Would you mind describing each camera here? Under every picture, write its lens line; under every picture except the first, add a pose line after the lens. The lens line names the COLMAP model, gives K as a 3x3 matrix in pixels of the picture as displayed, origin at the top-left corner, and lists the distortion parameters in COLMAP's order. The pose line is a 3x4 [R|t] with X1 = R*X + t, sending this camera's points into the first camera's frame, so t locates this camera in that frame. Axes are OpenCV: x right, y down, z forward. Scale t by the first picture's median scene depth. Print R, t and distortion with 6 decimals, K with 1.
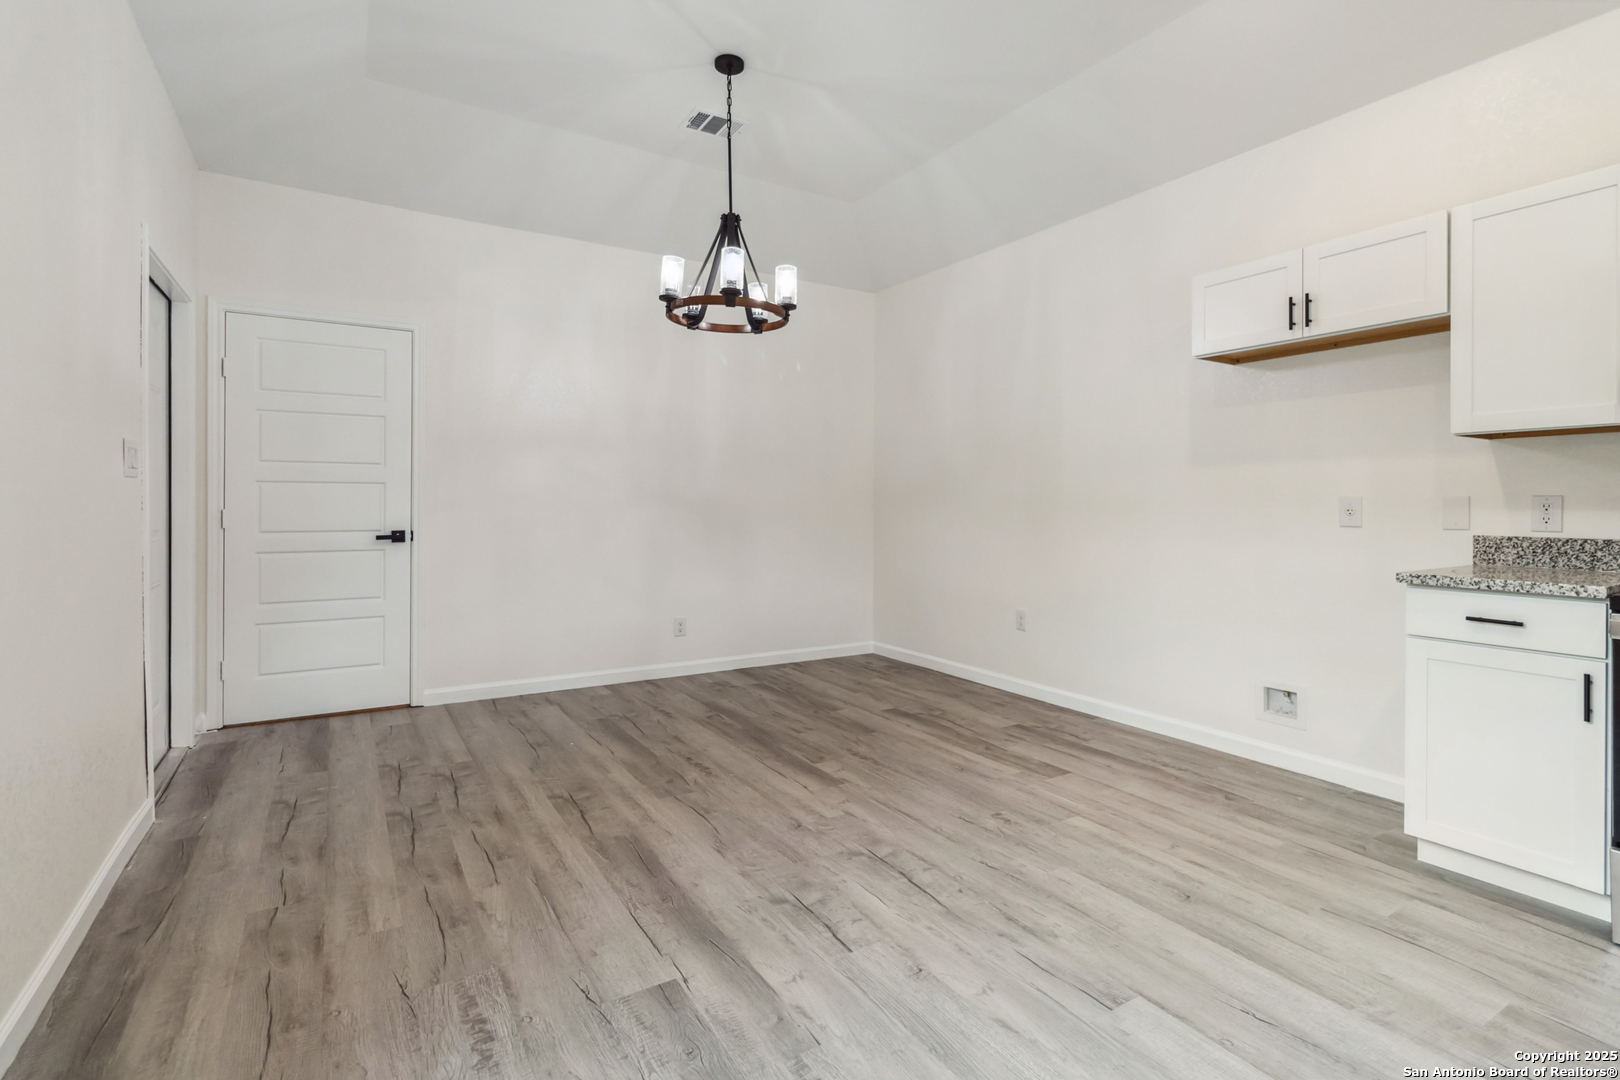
lens RADIAL K [[769.3, 0, 816.6], [0, 769.3, 506.5], [0, 0, 1]] dist [0.002204, 0.000200]
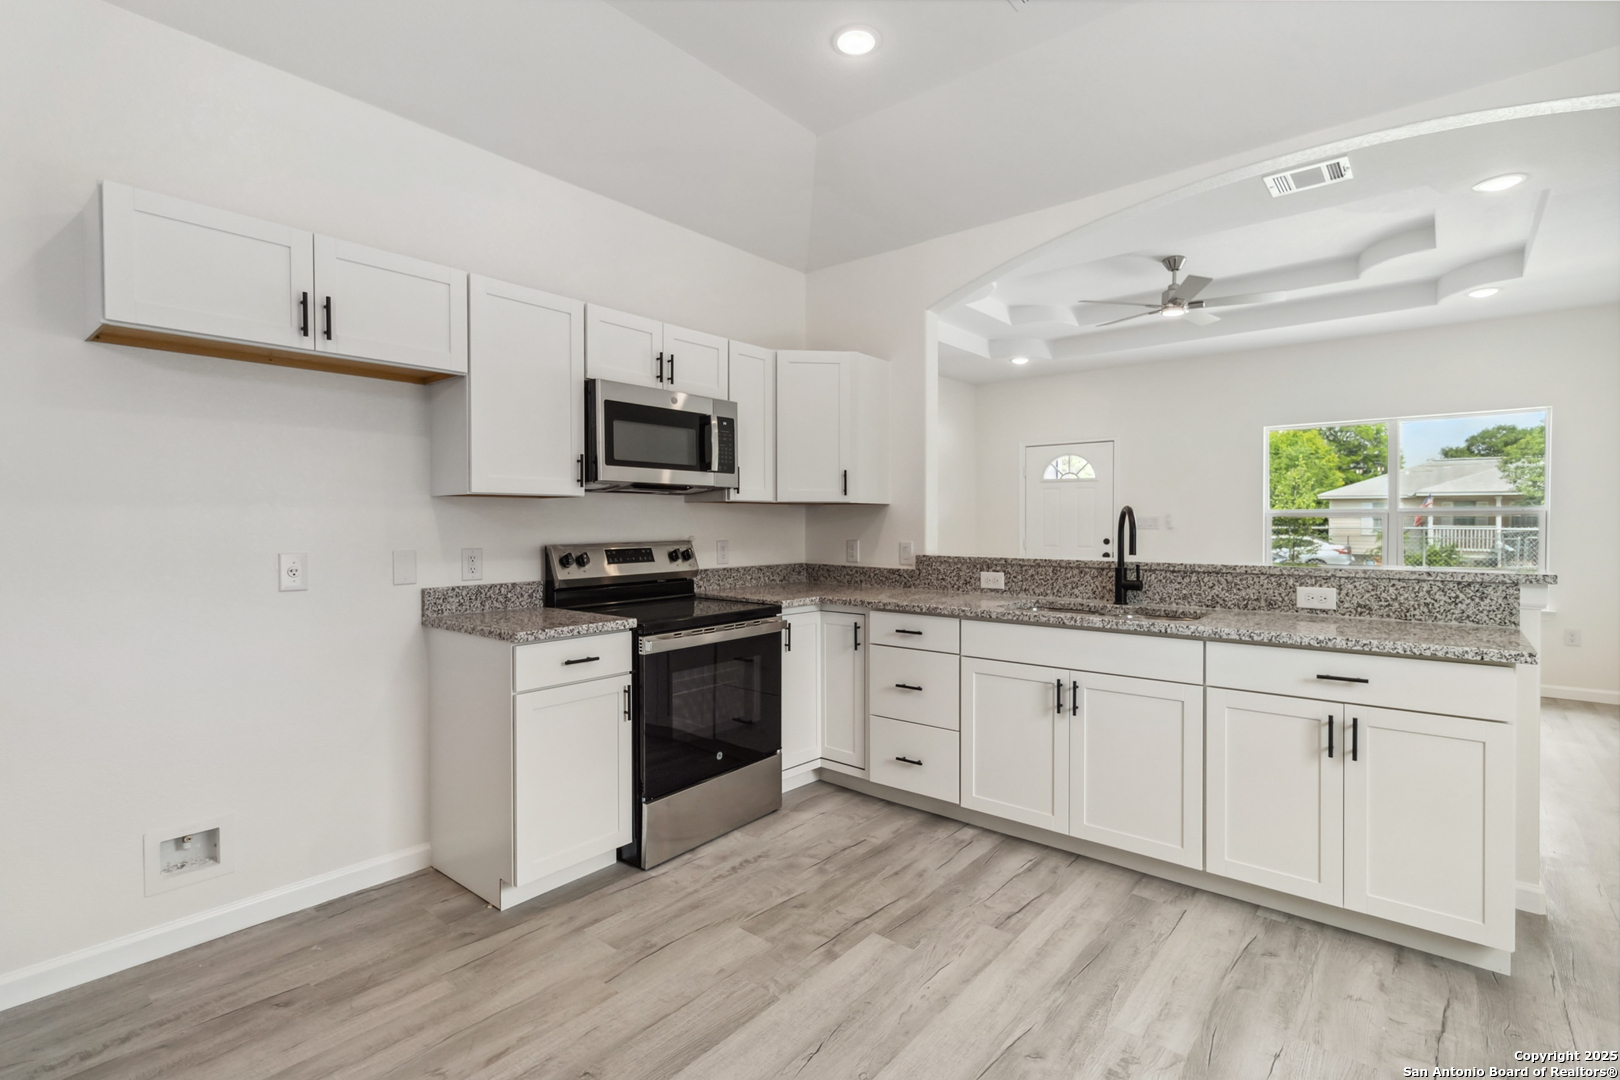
lens RADIAL K [[755.4, 0, 820.3], [0, 755.4, 529.4], [0, 0, 1]] dist [0.001889, 0.000808]
pose [[-0.314949, -0.012041, 0.949032, -0.272798], [0.003128, 0.999901, 0.013724, -0.054938], [-0.949103, 0.007291, -0.314880, 0.839089]]
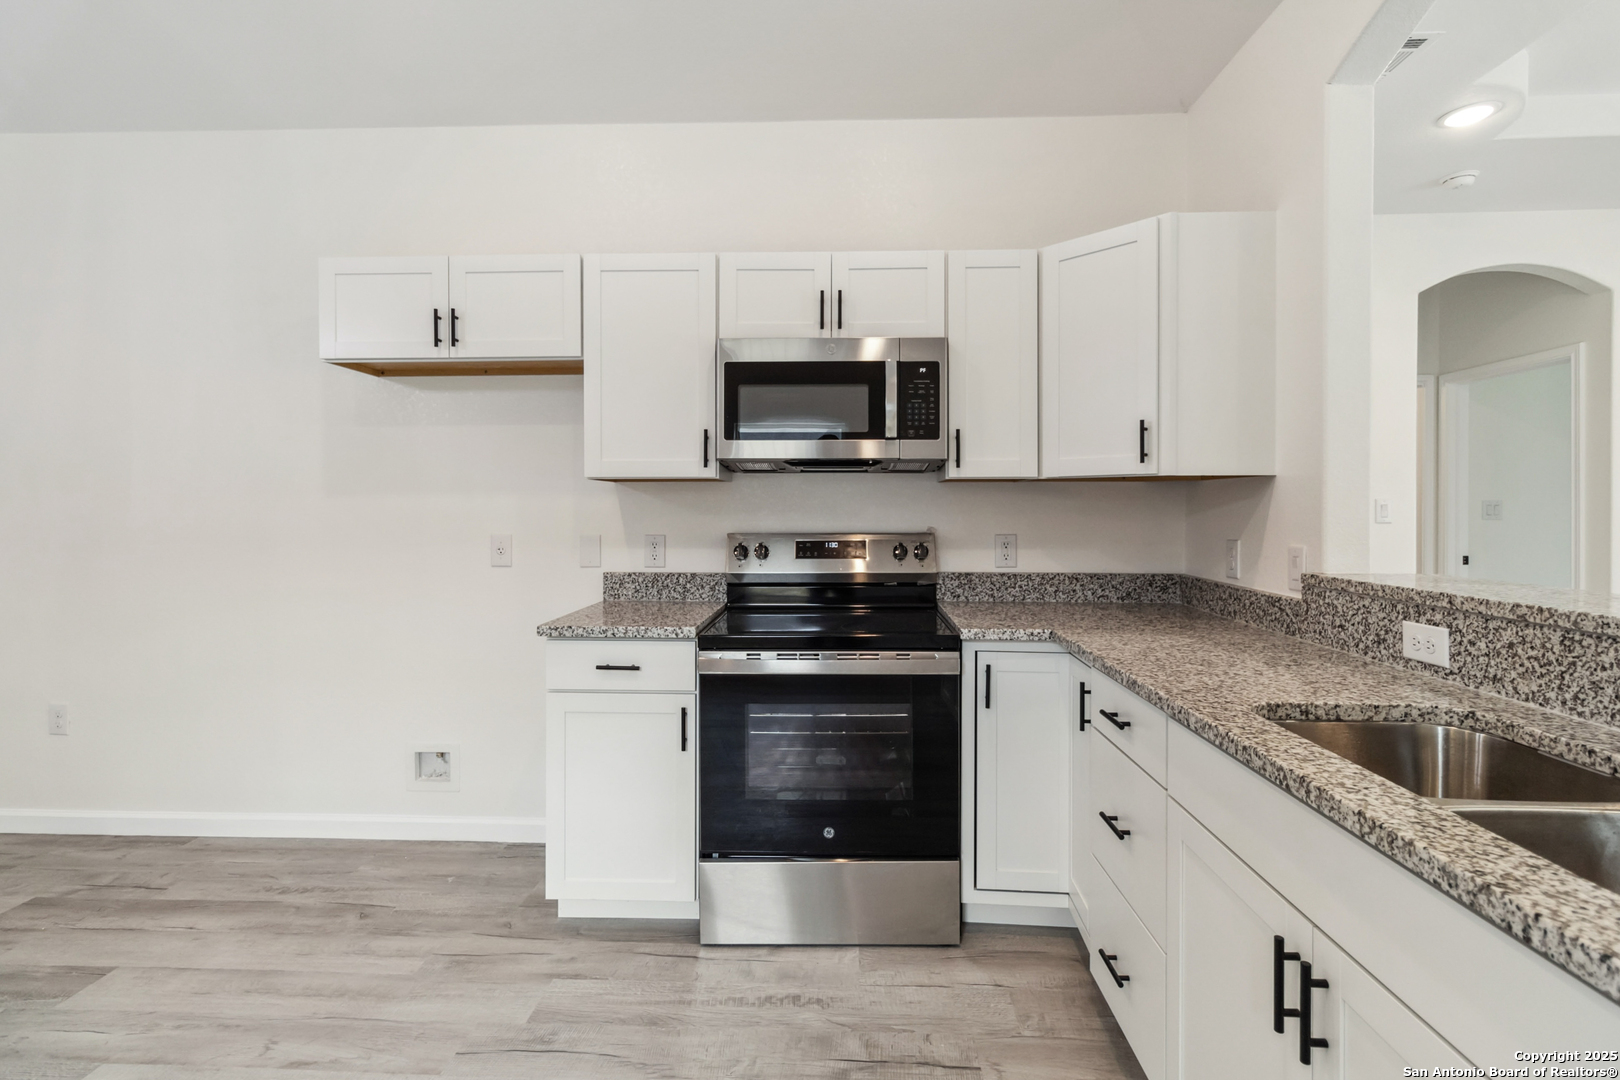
lens RADIAL K [[759.1, 0, 818.2], [0, 759.1, 514.9], [0, 0, 1]] dist [0.002664, 0.000705]
pose [[0.562202, -0.007968, 0.826961, 0.163627], [0.003182, 0.999967, 0.007472, -0.049408], [-0.826994, -0.001570, 0.562209, 0.177963]]
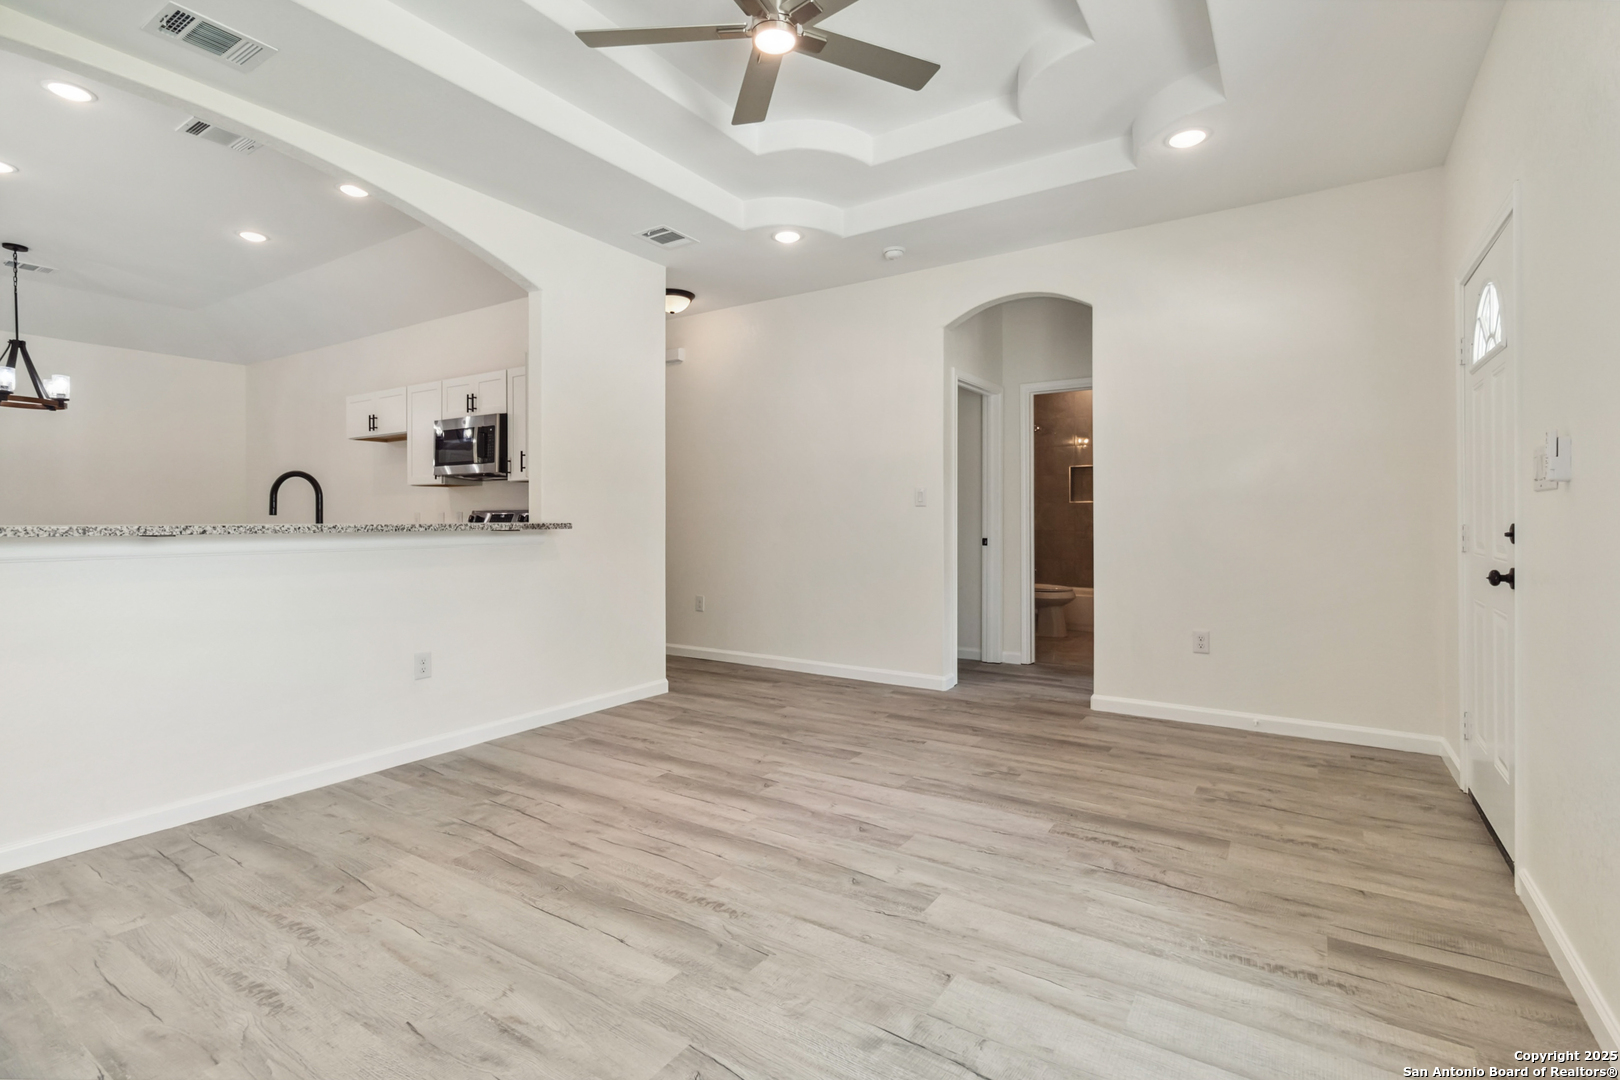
lens RADIAL K [[763.7, 0, 814.7], [0, 763.7, 518.4], [0, 0, 1]] dist [0.003401, 0.000590]
pose [[0.906759, -0.004959, 0.421620, 0.922270], [0.005280, 0.999986, 0.000406, 0.008513], [-0.421616, 0.001858, 0.906772, -1.492925]]
